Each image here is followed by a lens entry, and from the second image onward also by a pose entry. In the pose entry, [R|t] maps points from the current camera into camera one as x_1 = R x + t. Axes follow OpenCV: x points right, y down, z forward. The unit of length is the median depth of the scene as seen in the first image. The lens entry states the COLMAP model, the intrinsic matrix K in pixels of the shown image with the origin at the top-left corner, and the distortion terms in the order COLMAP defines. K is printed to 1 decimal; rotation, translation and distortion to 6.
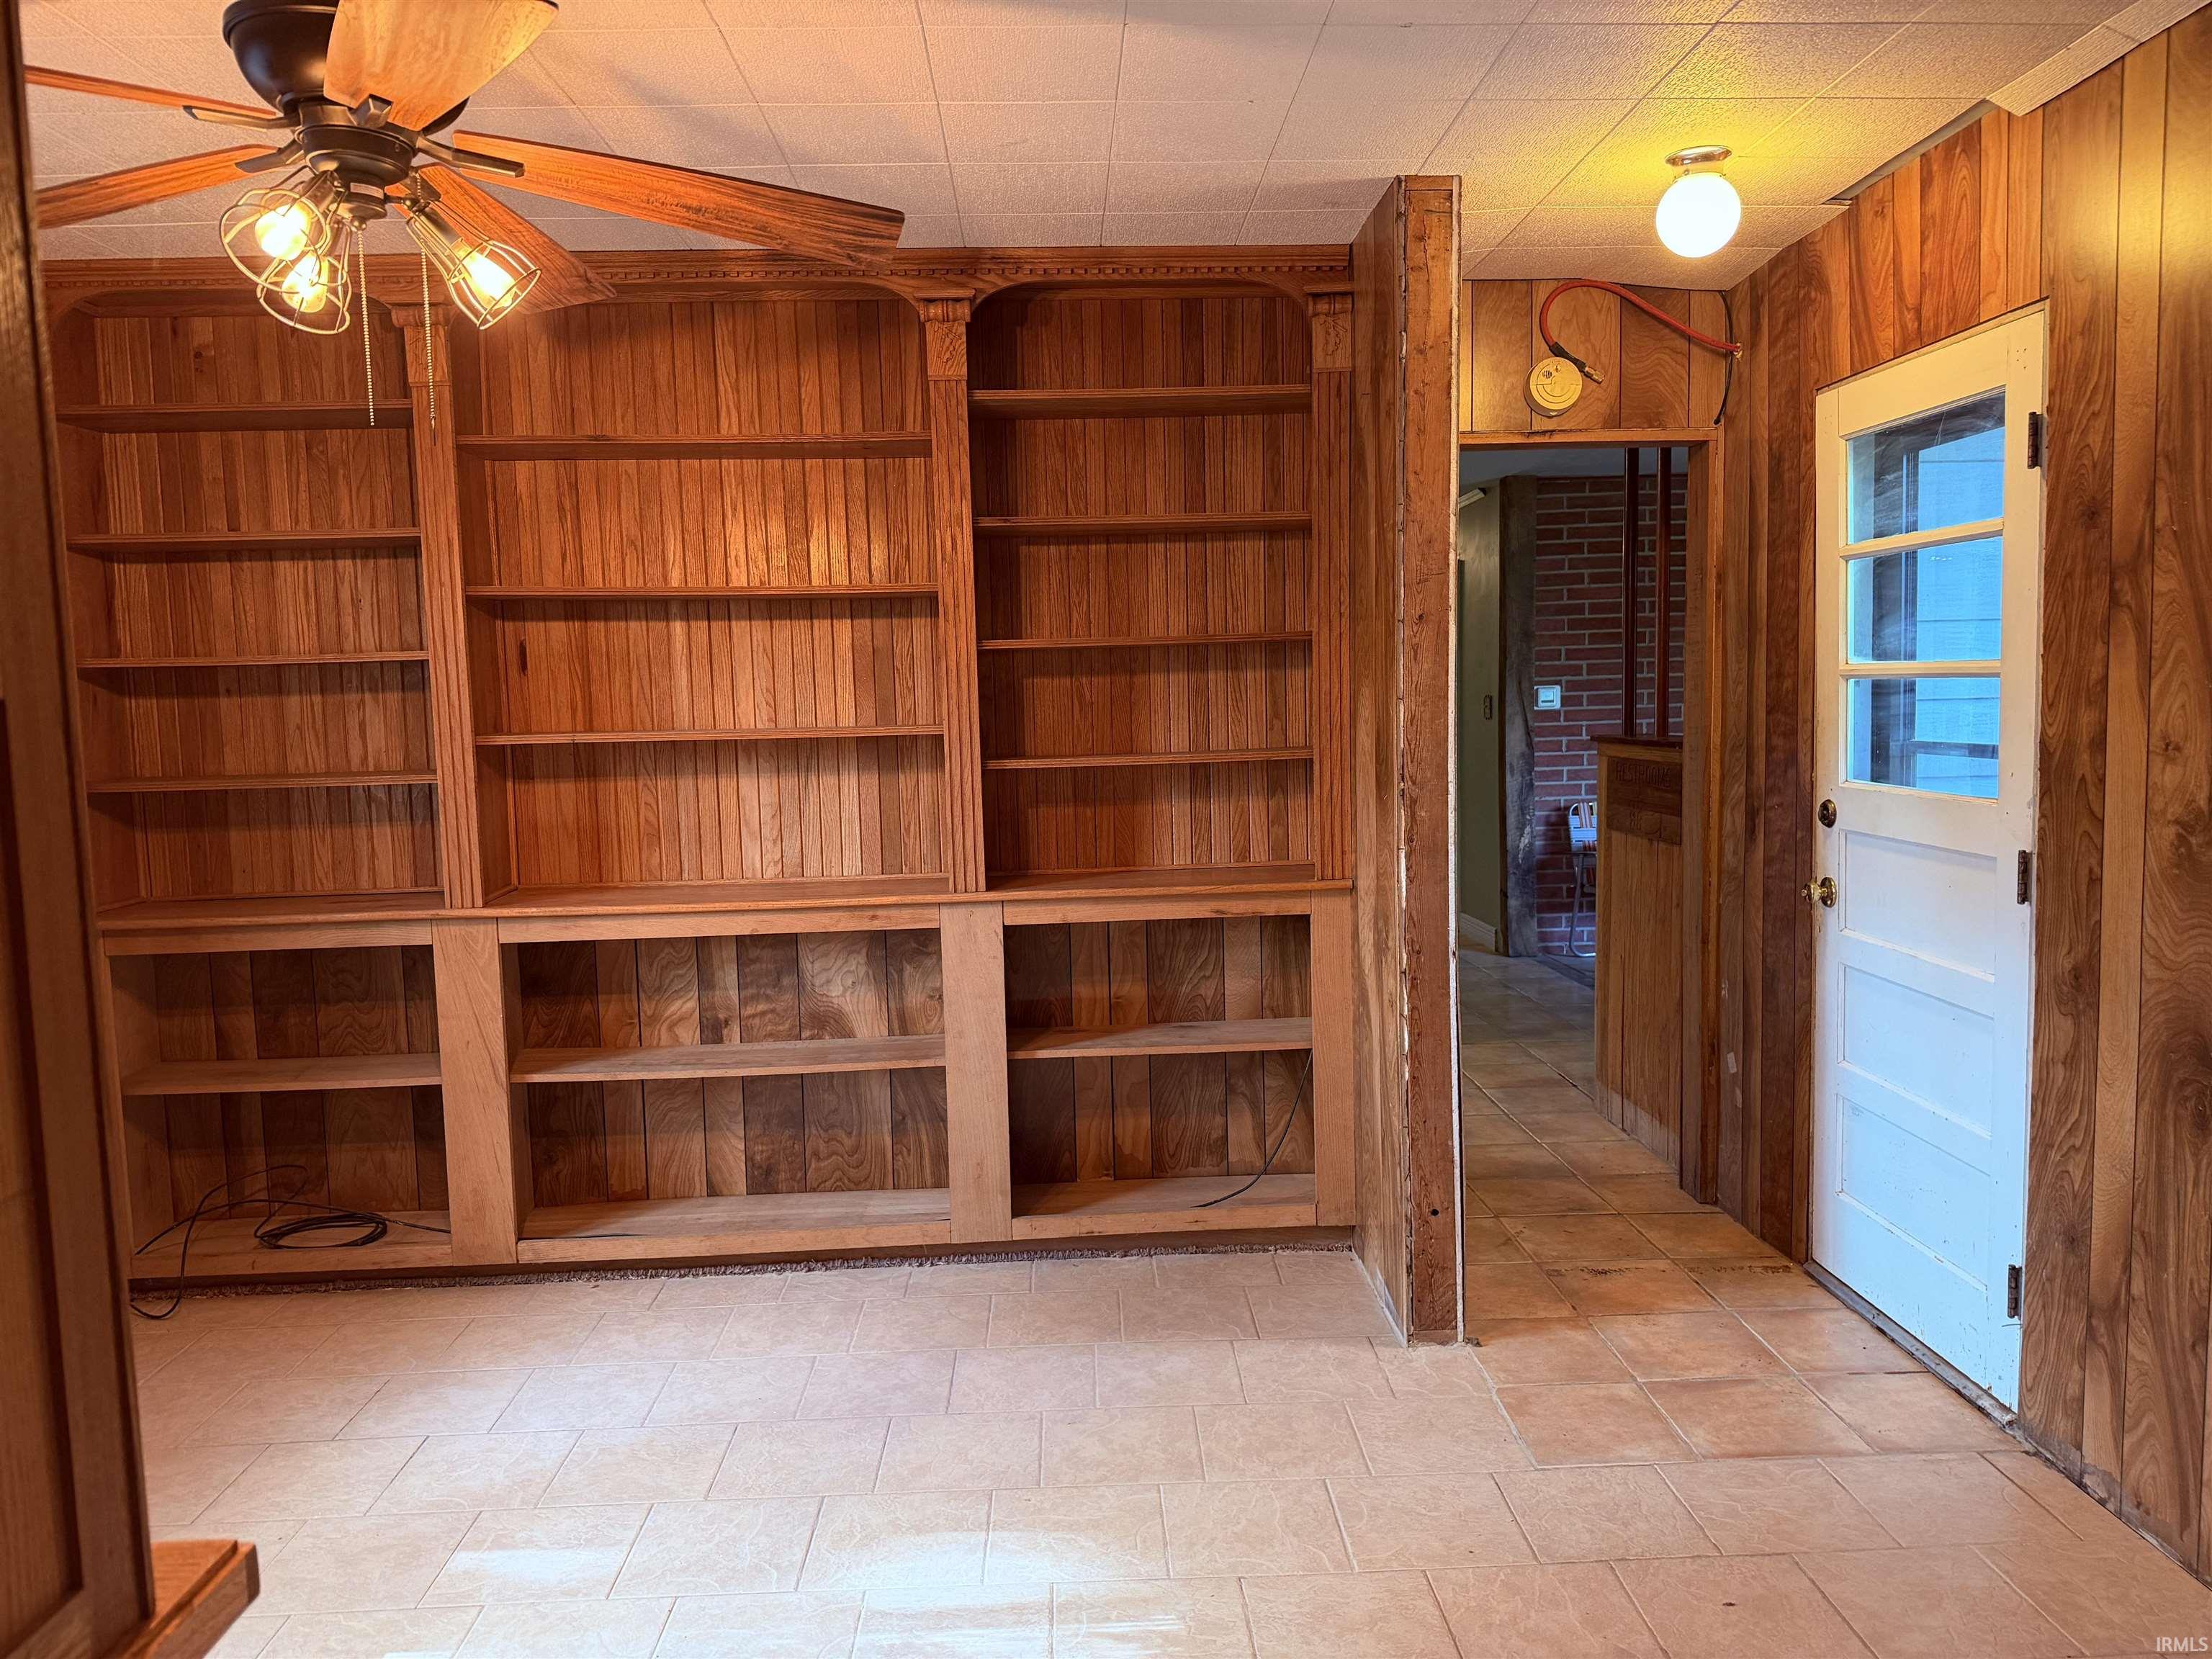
lens RADIAL K [[1547.9, 0, 1115.8], [0, 1547.9, 833.2], [0, 0, 1]] dist [0.095795, -0.137897]
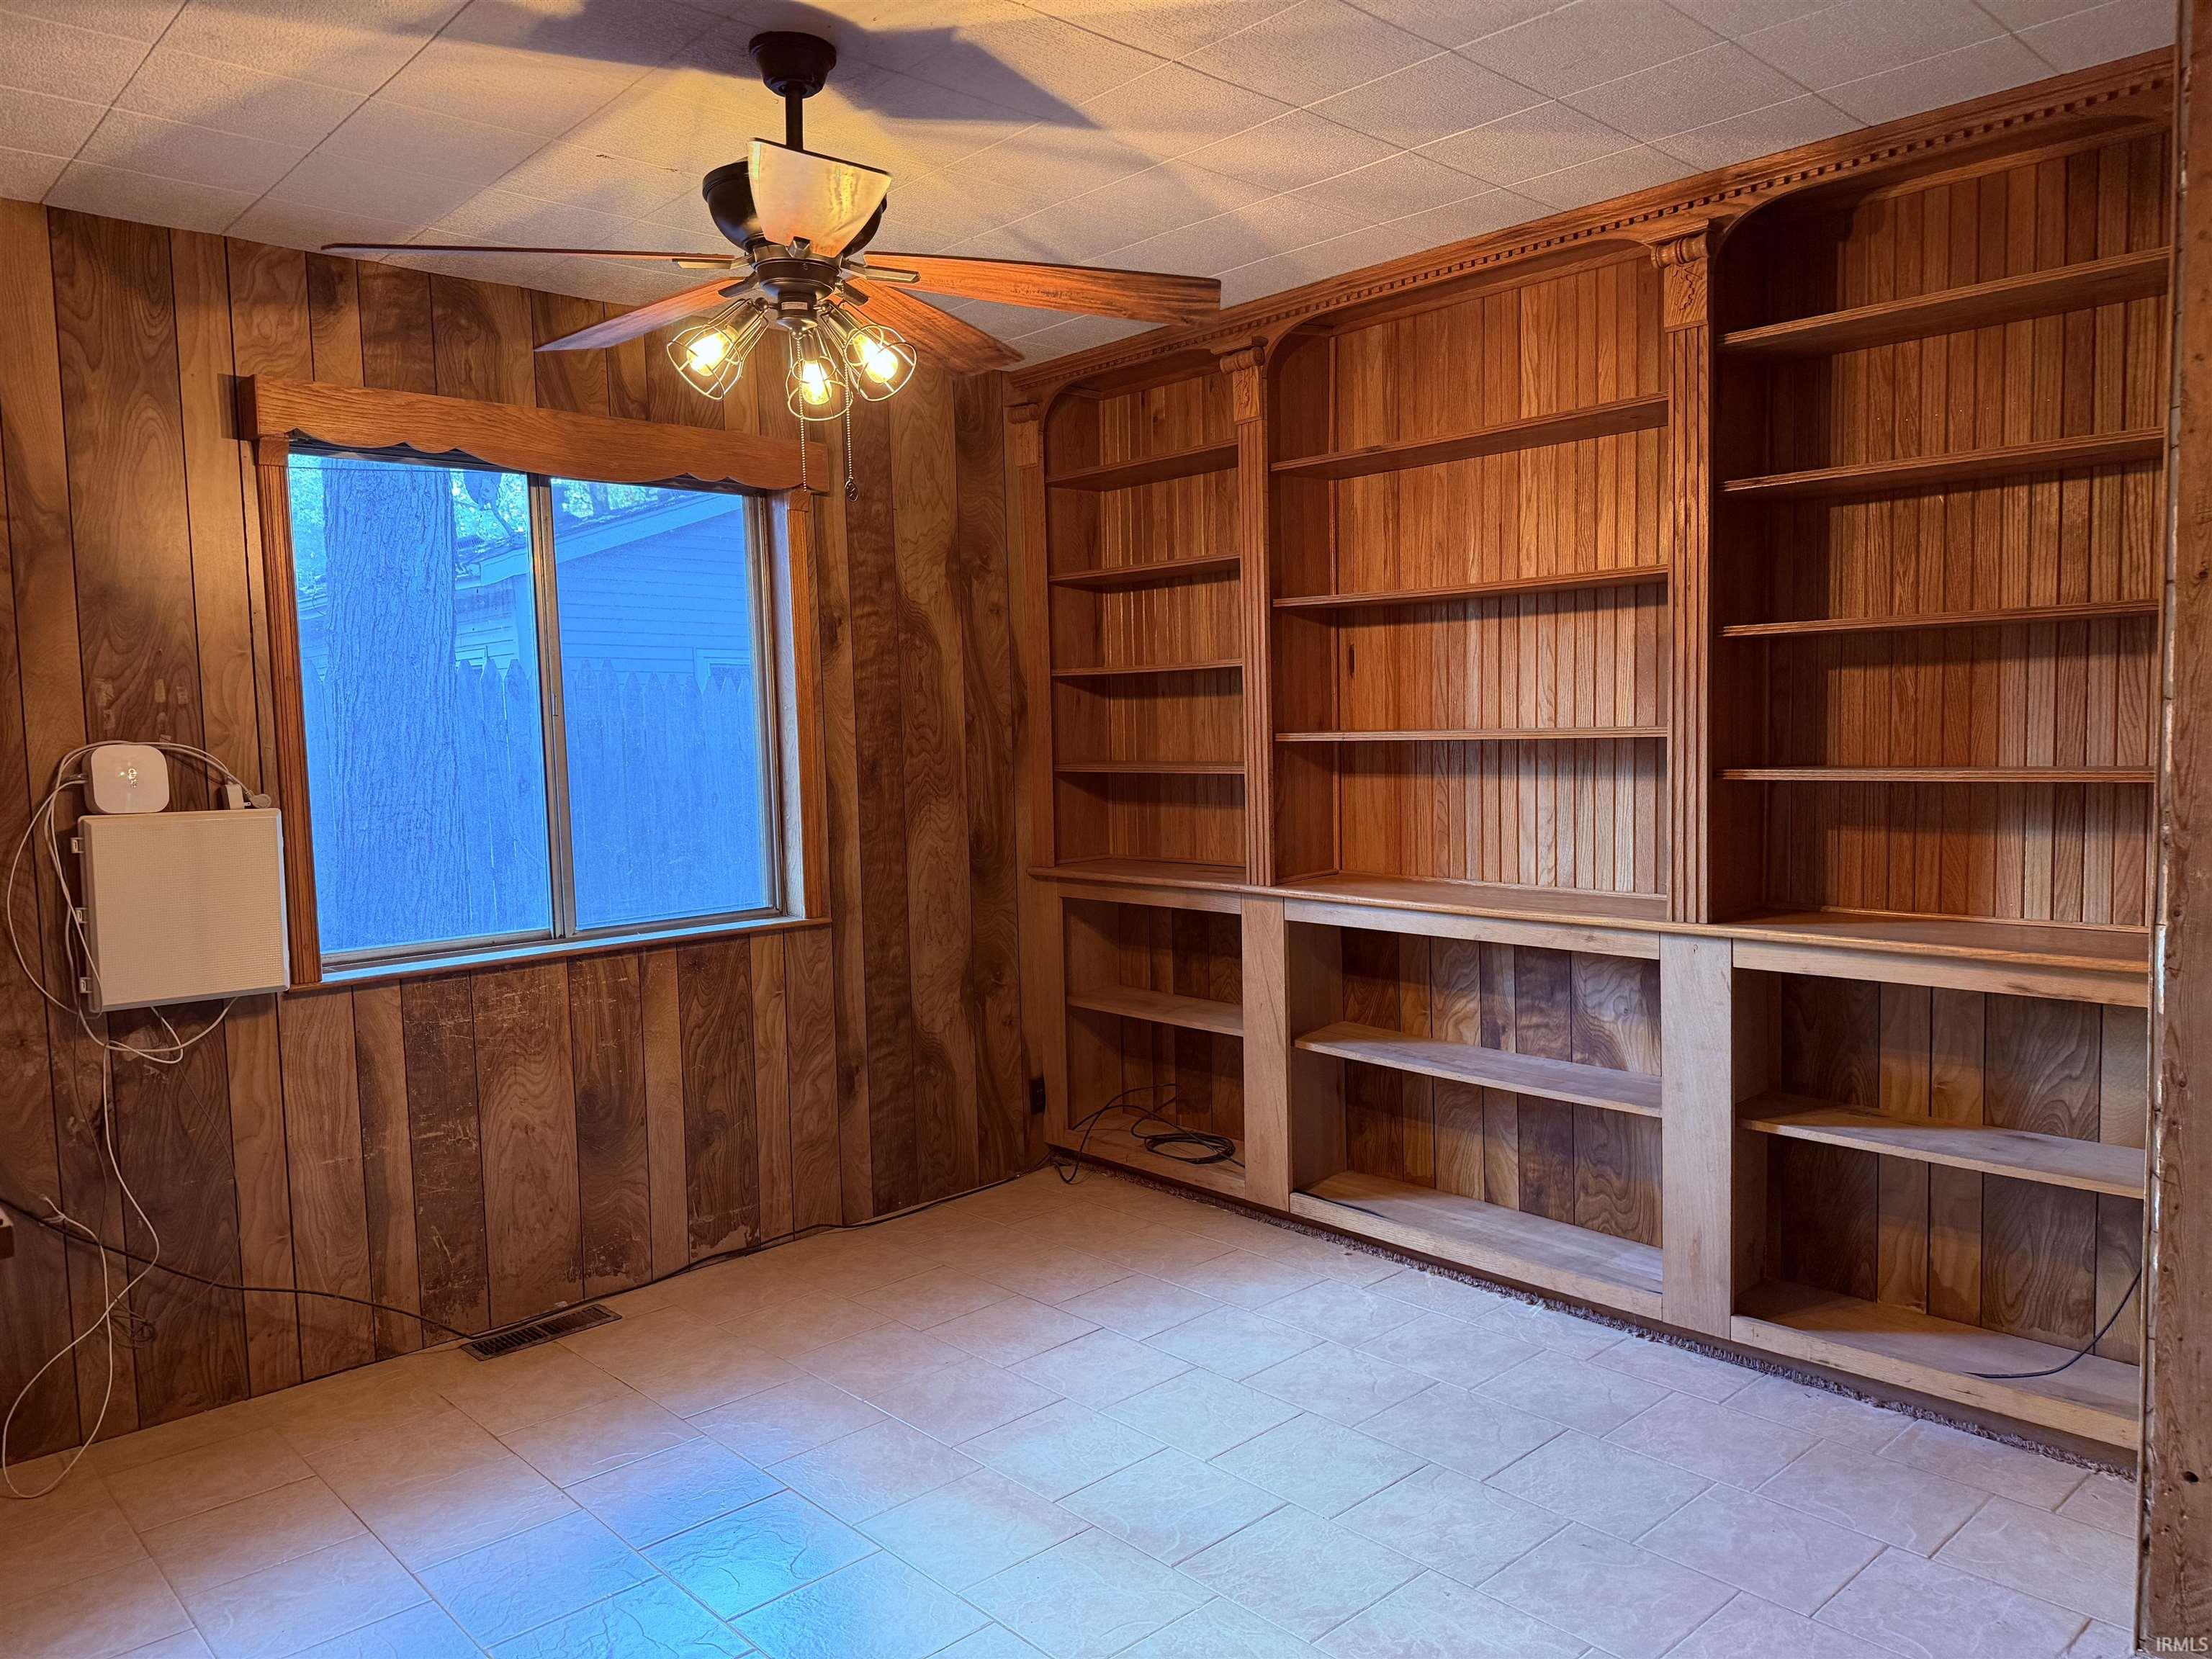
lens RADIAL K [[1547.9, 0, 1115.8], [0, 1547.9, 833.2], [0, 0, 1]] dist [0.095795, -0.137897]
pose [[0.646901, 0.066362, -0.759681, 0.333308], [-0.060642, 0.997528, 0.035500, -0.021367], [0.760159, 0.023103, 0.649326, 0.183735]]
